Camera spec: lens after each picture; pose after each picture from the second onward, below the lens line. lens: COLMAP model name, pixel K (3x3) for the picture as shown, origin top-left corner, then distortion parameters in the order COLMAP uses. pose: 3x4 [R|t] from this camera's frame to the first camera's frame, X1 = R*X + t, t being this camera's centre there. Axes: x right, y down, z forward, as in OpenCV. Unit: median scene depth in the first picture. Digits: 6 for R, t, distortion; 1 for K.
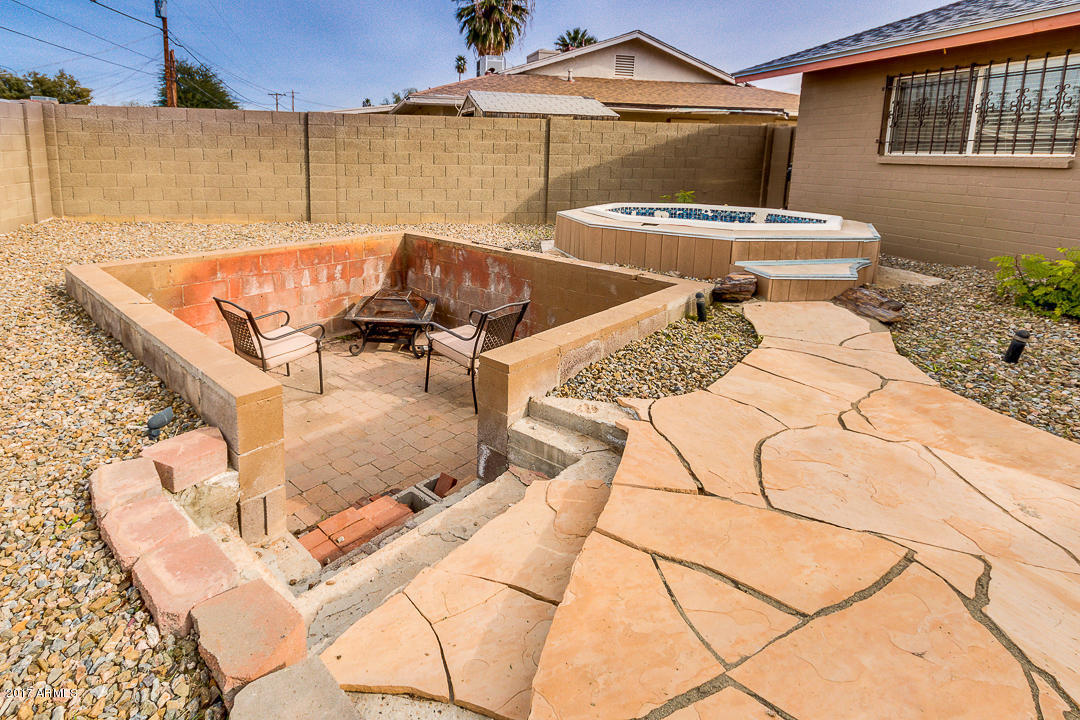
lens RADIAL K [[548.2, 0, 458.5], [0, 548.2, 234.0], [0, 0, 1]] dist [0.009949, -0.000577]
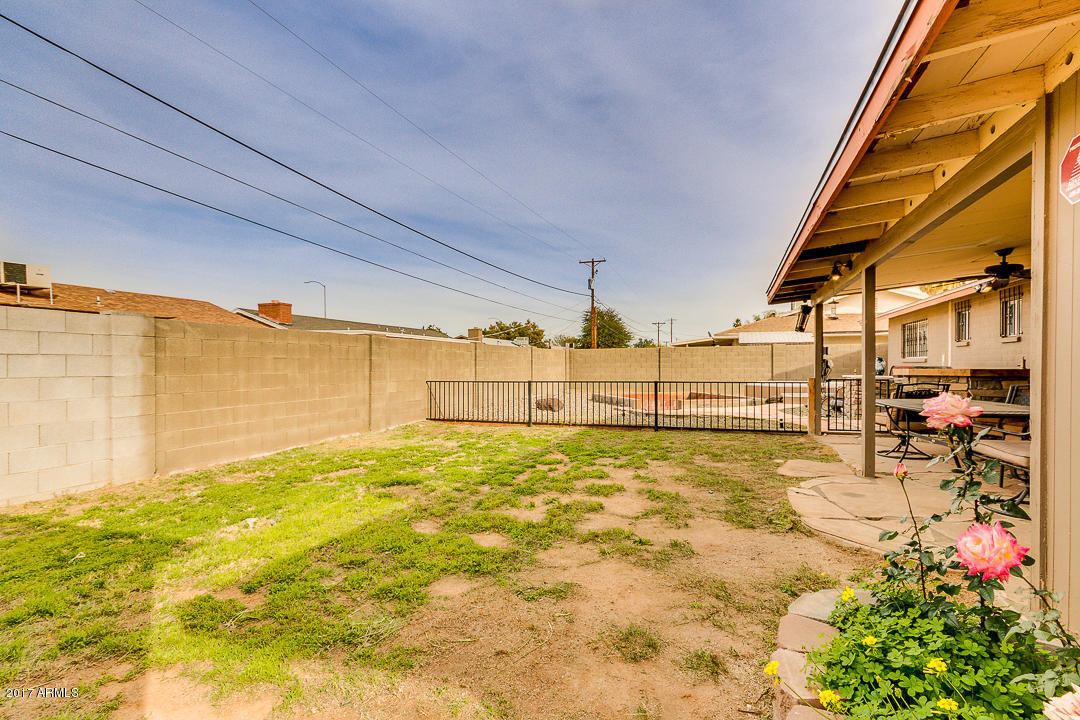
lens RADIAL K [[497.4, 0, 545.2], [0, 497.4, 368.3], [0, 0, 1]] dist [0.011811, -0.000333]
pose [[0.855306, -0.020510, -0.517717, 0.418493], [-0.054661, 0.990068, -0.129528, 0.178345], [0.515232, 0.139085, 0.845690, -1.088804]]
